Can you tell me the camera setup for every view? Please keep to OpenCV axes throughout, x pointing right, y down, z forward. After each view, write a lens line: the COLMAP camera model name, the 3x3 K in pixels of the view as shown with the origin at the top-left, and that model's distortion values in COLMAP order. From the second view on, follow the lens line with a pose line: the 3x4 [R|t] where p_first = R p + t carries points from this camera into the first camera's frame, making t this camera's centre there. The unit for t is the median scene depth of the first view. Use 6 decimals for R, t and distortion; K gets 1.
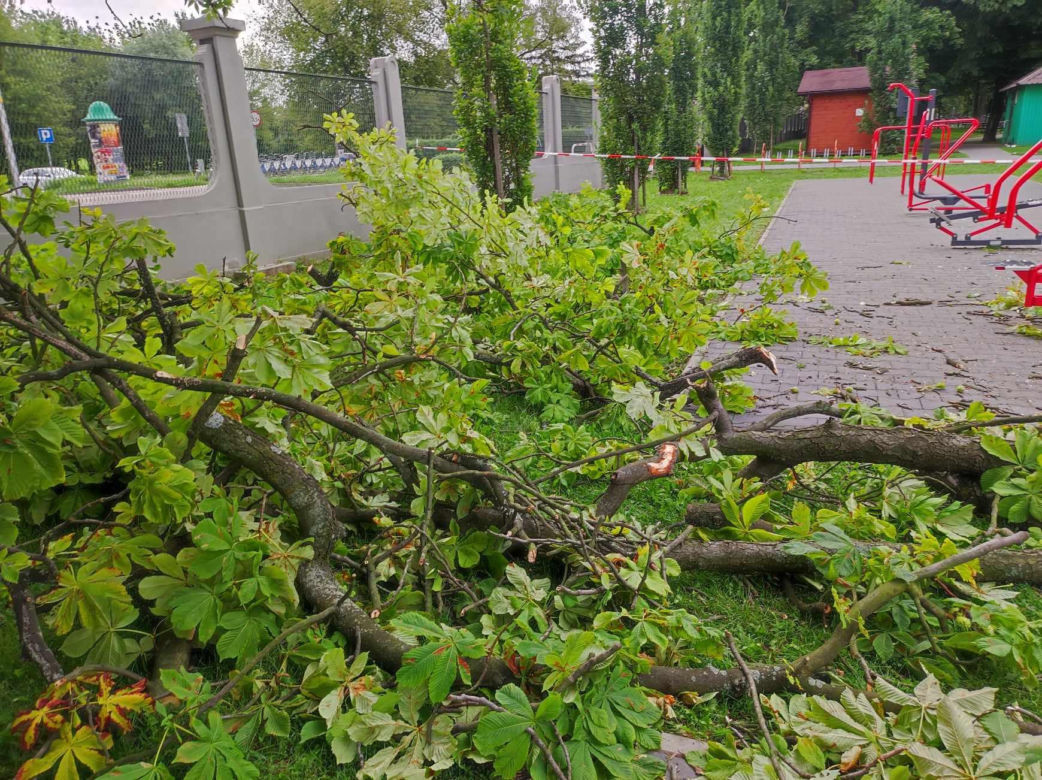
lens RADIAL K [[759.5, 0, 521.0], [0, 759.5, 390.0], [0, 0, 1]] dist [0.017459, -0.004080]
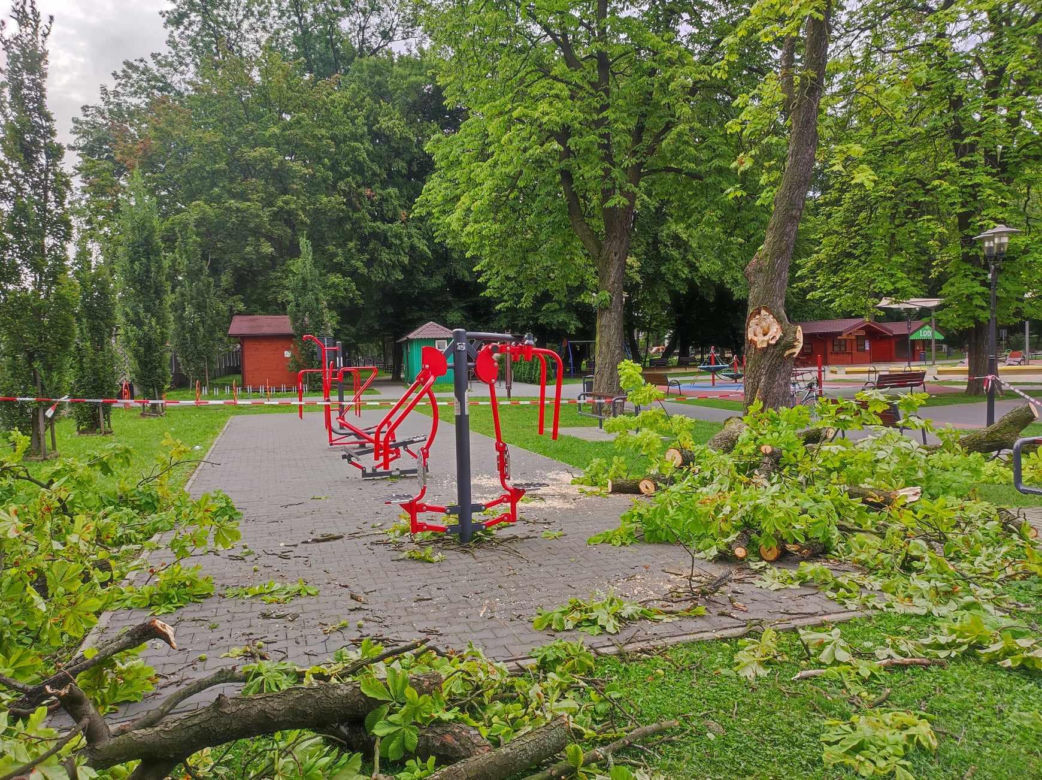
lens RADIAL K [[761.7, 0, 520.3], [0, 761.7, 386.7], [0, 0, 1]] dist [0.031507, -0.027037]
pose [[0.775850, 0.006982, 0.630878, 0.044299], [0.179067, 0.956382, -0.230800, -0.021389], [-0.604972, 0.292036, 0.740759, -0.024994]]
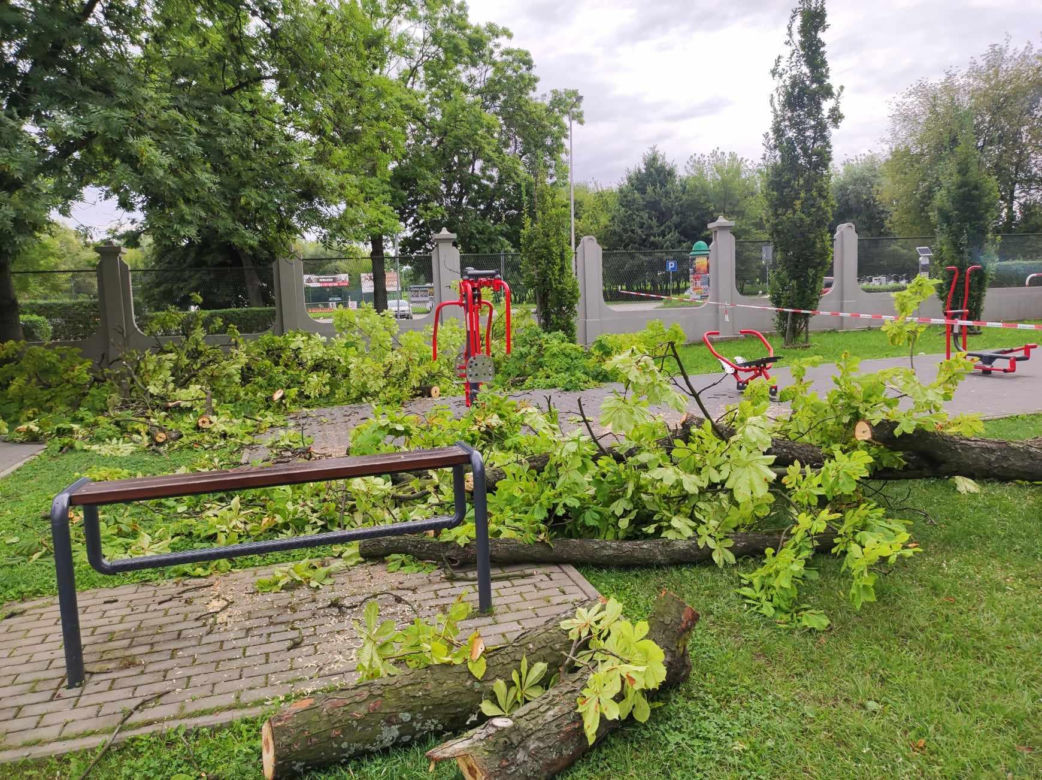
lens RADIAL K [[759.9, 0, 519.8], [0, 759.9, 385.4], [0, 0, 1]] dist [0.031973, -0.021201]
pose [[0.598286, 0.117038, -0.792689, 1.827986], [-0.225396, 0.973912, -0.026323, -0.123603], [0.768928, 0.194418, 0.609058, 0.010102]]
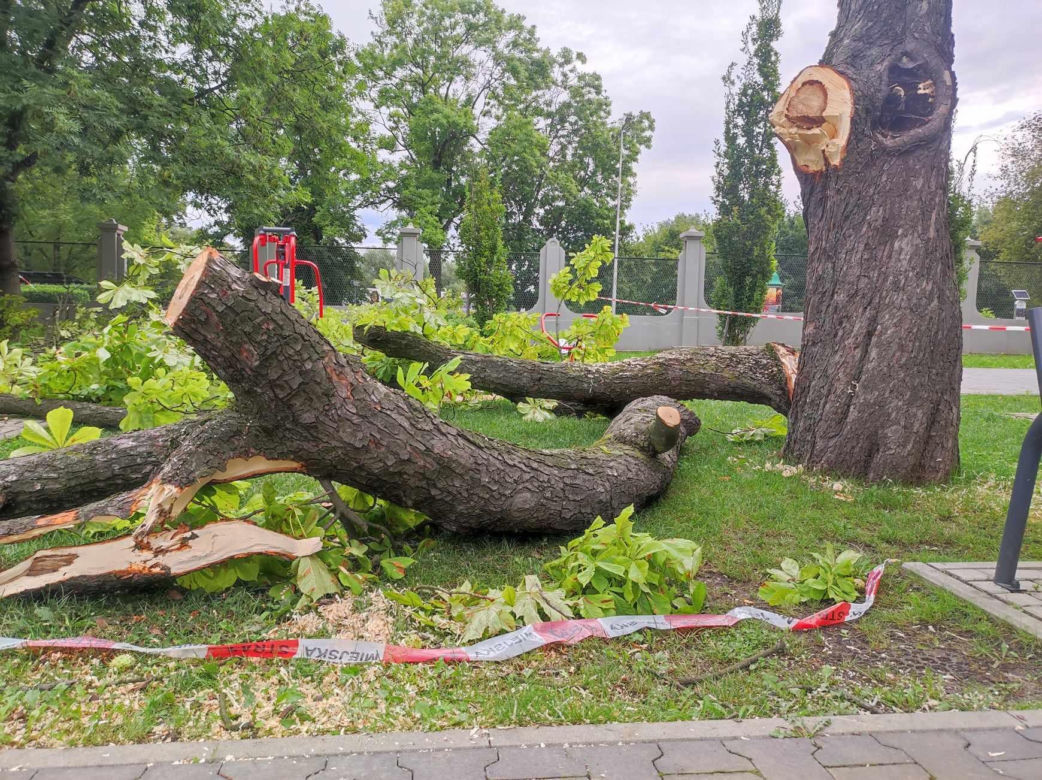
lens RADIAL K [[759.9, 0, 519.8], [0, 759.9, 385.4], [0, 0, 1]] dist [0.031973, -0.021201]
pose [[0.450770, 0.125191, -0.883818, 2.242990], [-0.308569, 0.950932, -0.022681, -0.155669], [0.837611, 0.282943, 0.467281, 0.504307]]
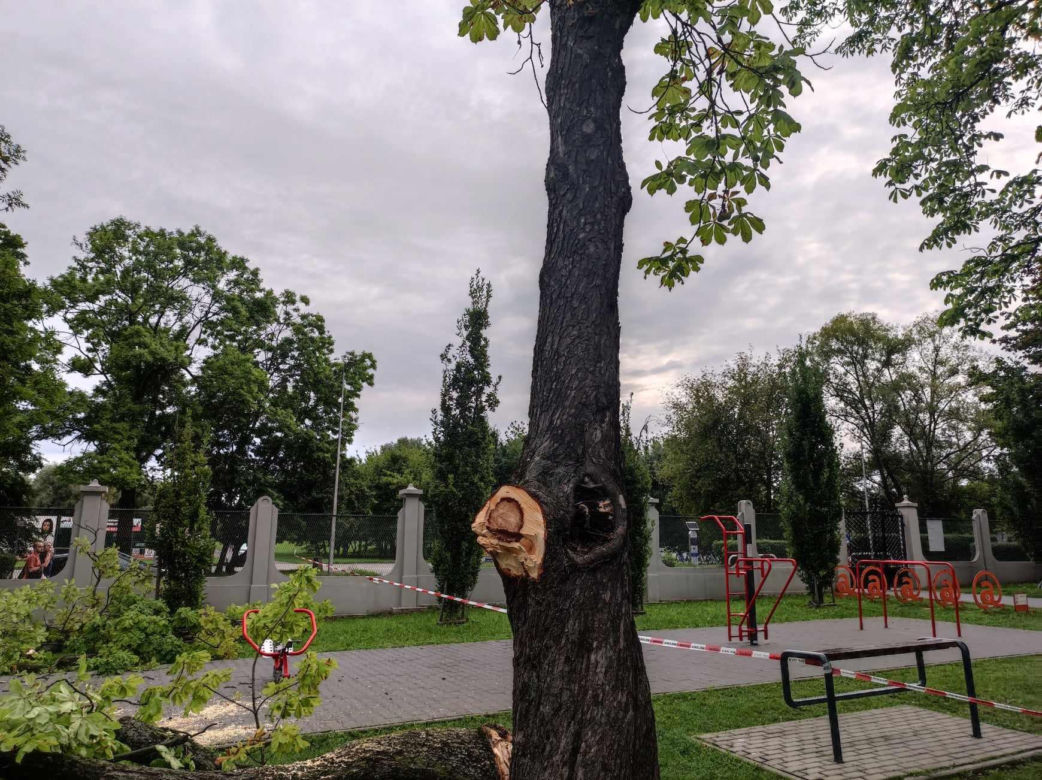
lens RADIAL K [[759.9, 0, 519.8], [0, 759.9, 385.4], [0, 0, 1]] dist [0.031973, -0.021201]
pose [[0.733984, -0.091517, -0.672973, 2.224505], [-0.237858, 0.893487, -0.380926, -0.318782], [0.636154, 0.439666, 0.634037, 0.472731]]
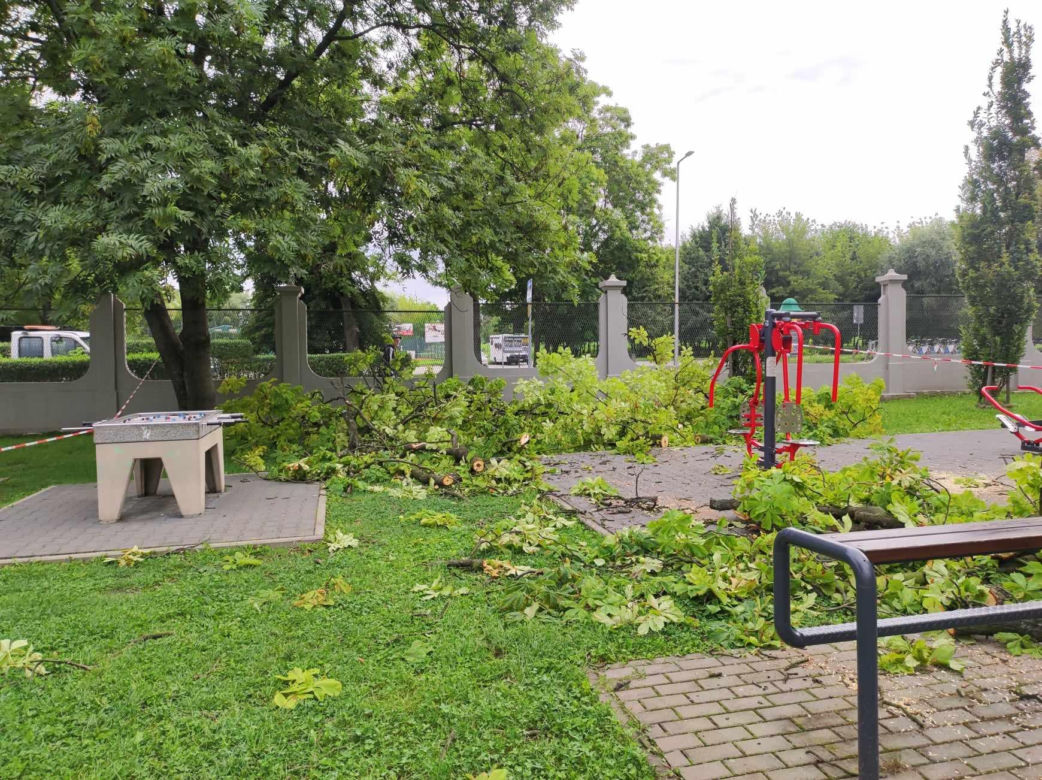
lens RADIAL K [[757.0, 0, 517.1], [0, 757.0, 388.0], [0, 0, 1]] dist [0.014258, 0.000800]
pose [[0.560864, 0.080416, -0.823993, 1.473632], [-0.256534, 0.963167, -0.080615, -0.000293], [0.787161, 0.256597, 0.560835, -0.300854]]
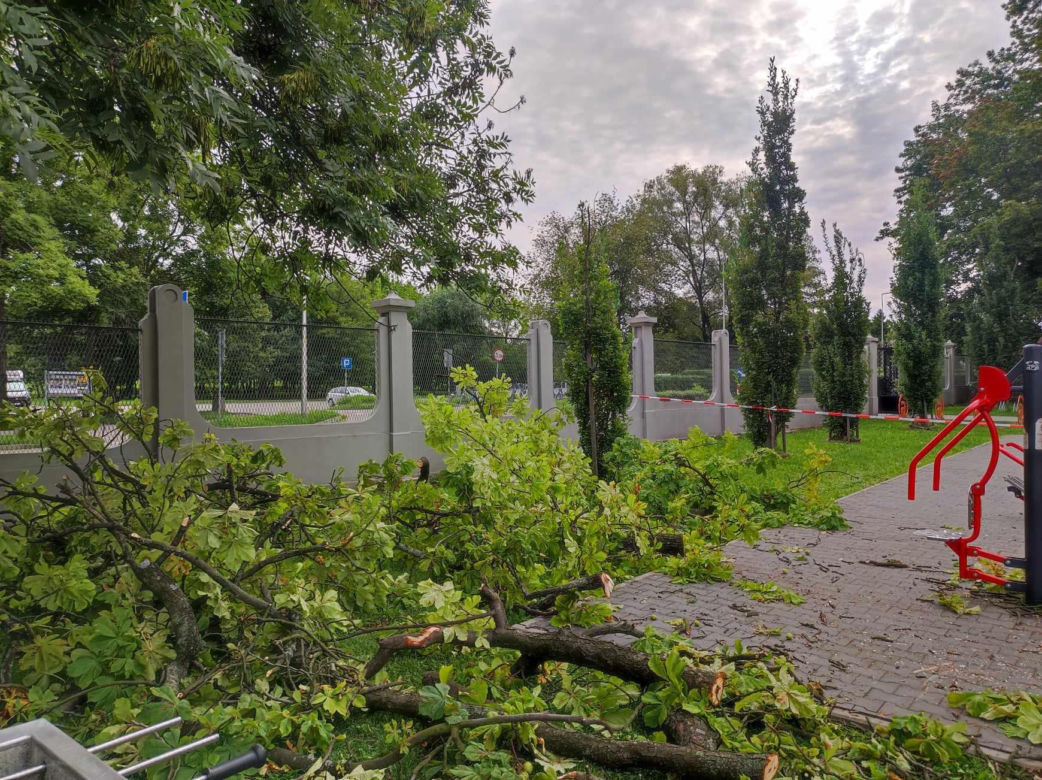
lens RADIAL K [[759.5, 0, 521.0], [0, 759.5, 390.0], [0, 0, 1]] dist [0.017459, -0.004080]
pose [[0.942283, 0.042421, -0.332119, 0.377409], [-0.135899, 0.955014, -0.263589, 0.001320], [0.305996, 0.293510, 0.905659, -0.167435]]
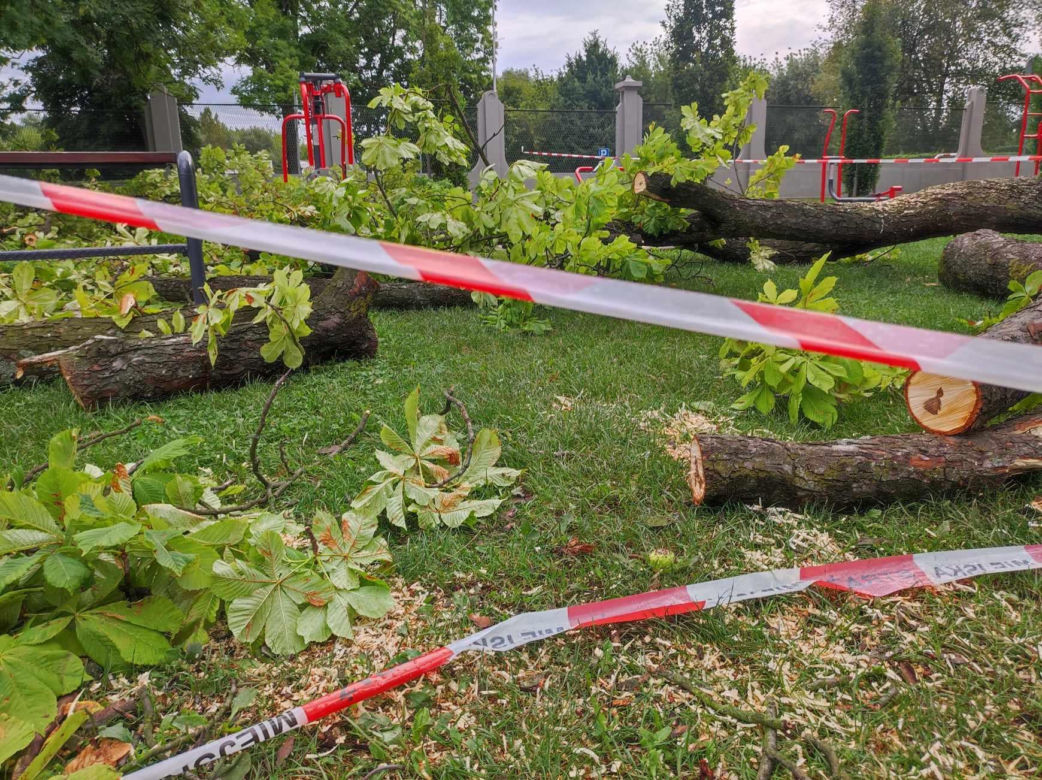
lens RADIAL K [[762.2, 0, 522.1], [0, 762.2, 382.4], [0, 0, 1]] dist [0.040127, -0.040851]
pose [[0.653243, 0.209082, -0.727708, 1.943707], [-0.230646, 0.970388, 0.071762, -0.016720], [0.721163, 0.120965, 0.682123, 0.167784]]
